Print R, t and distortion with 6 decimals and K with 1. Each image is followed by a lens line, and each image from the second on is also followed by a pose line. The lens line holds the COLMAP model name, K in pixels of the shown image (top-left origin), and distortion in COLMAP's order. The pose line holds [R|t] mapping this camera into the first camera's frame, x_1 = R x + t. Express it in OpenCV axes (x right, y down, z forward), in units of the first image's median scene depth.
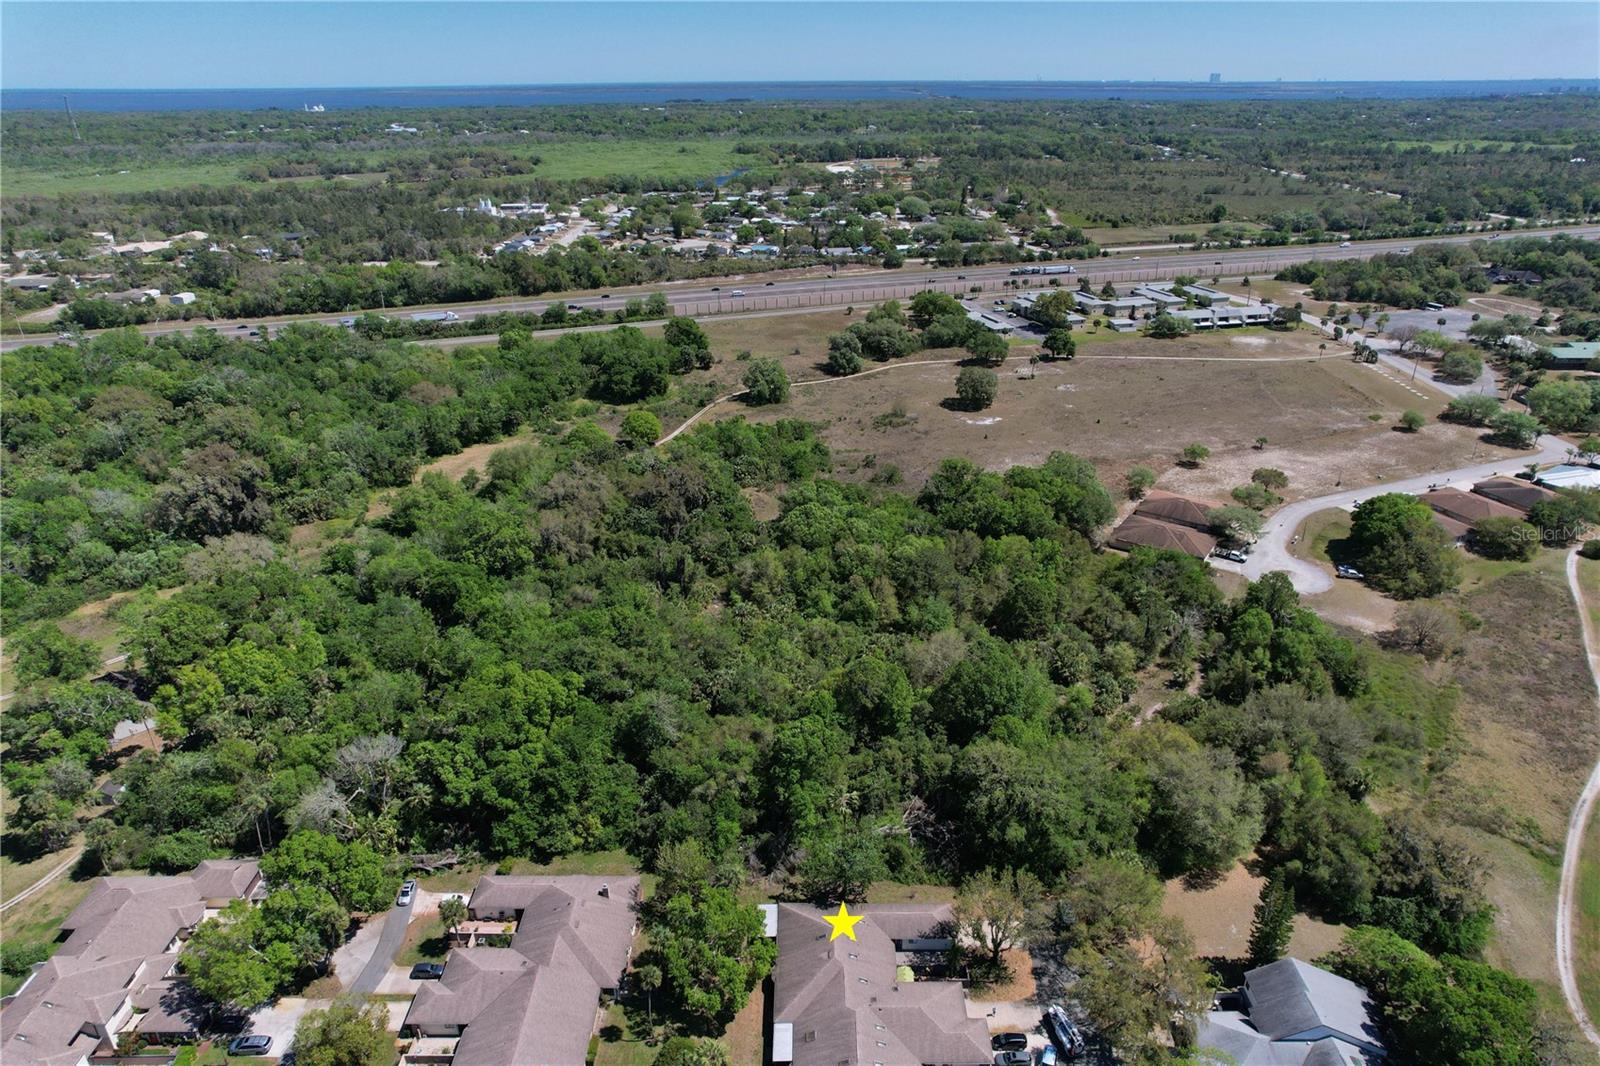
lens RADIAL K [[1022.1, 0, 798.6], [0, 1022.1, 543.1], [0, 0, 1]] dist [-0.070469, 0.064720]
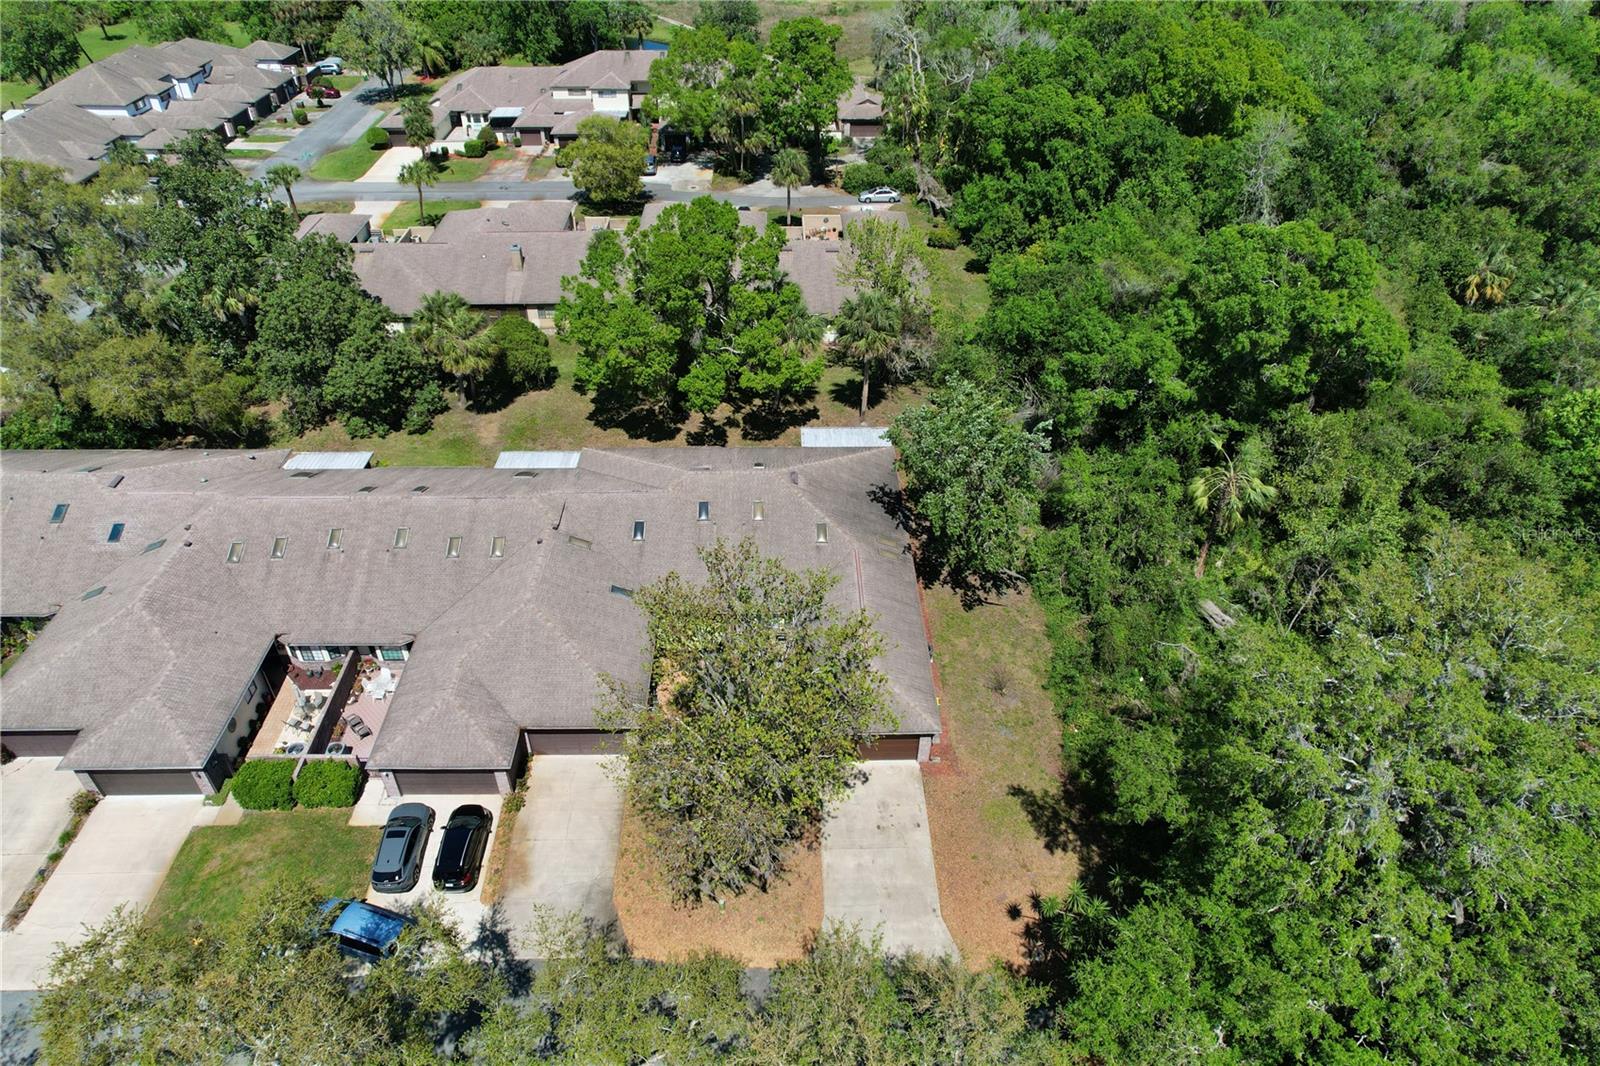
lens RADIAL K [[1022.1, 0, 798.6], [0, 1022.1, 543.1], [0, 0, 1]] dist [-0.070469, 0.064720]
pose [[0.027921, 0.616539, -0.786829, 0.129124], [-0.429573, 0.718147, 0.547477, 0.052774], [0.902600, 0.322715, 0.284900, 0.293790]]
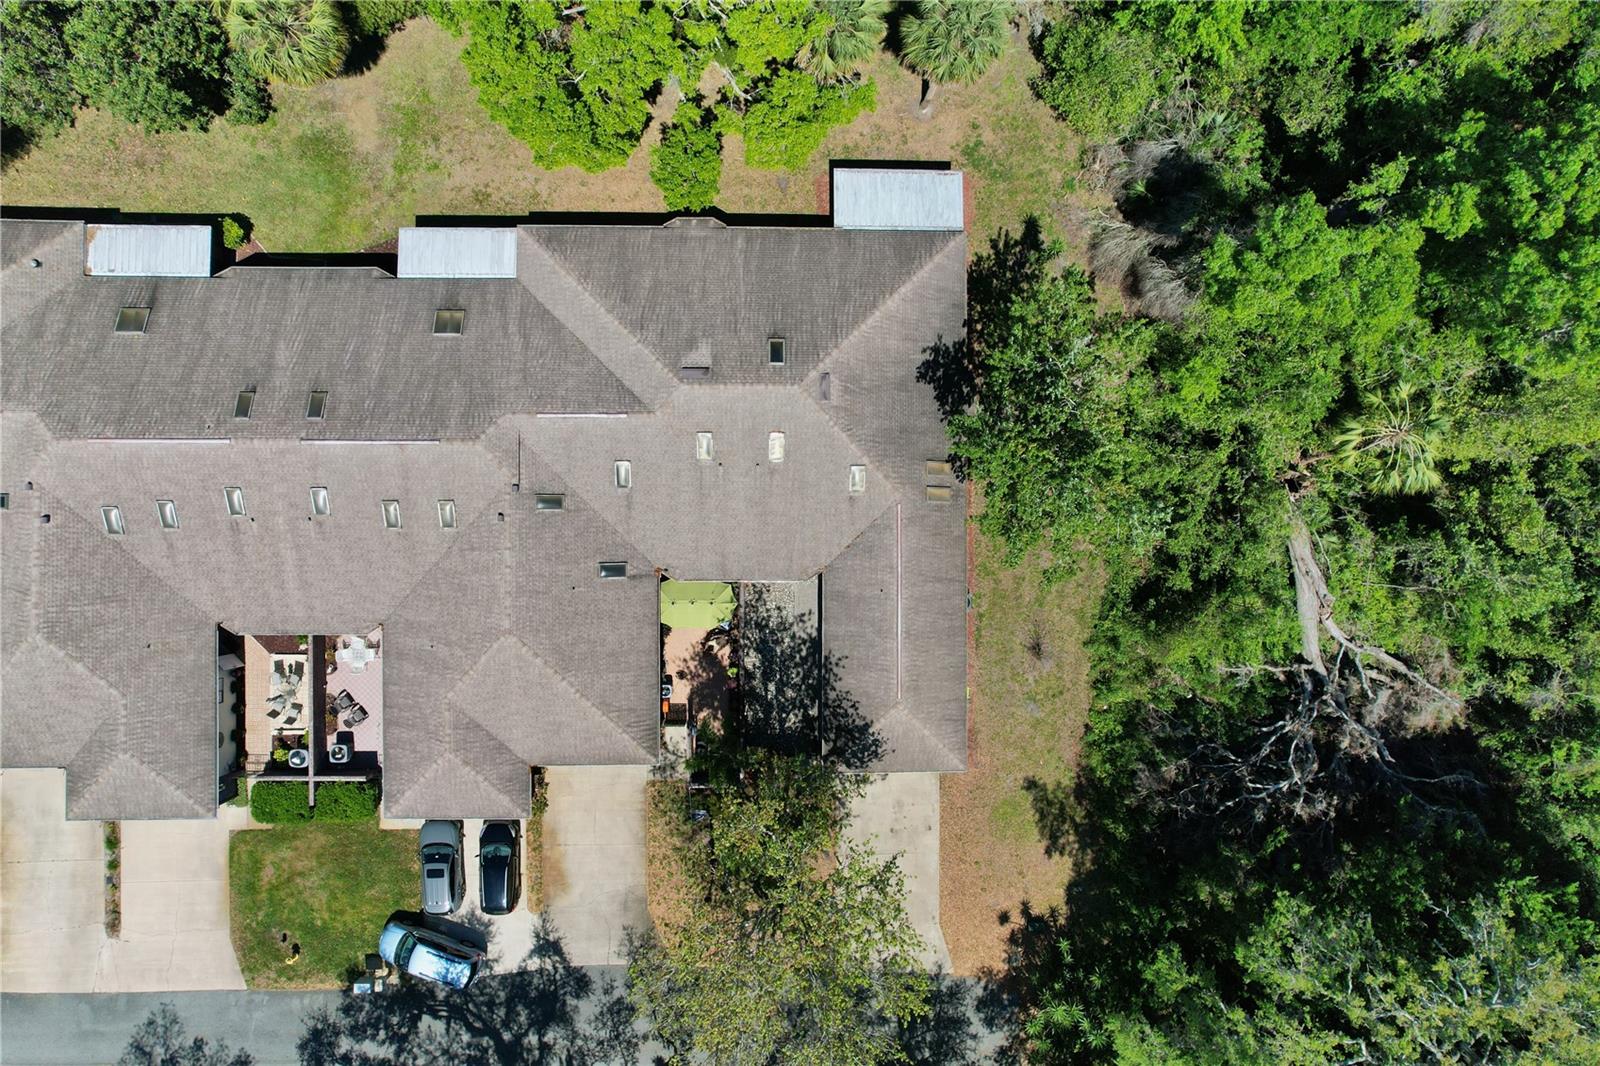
lens RADIAL K [[1022.1, 0, 798.6], [0, 1022.1, 543.1], [0, 0, 1]] dist [-0.070469, 0.064720]
pose [[0.010724, 0.999923, -0.006174, 0.028045], [-0.460479, 0.010420, 0.887609, 0.033053], [0.887606, -0.006676, 0.460556, 0.280200]]
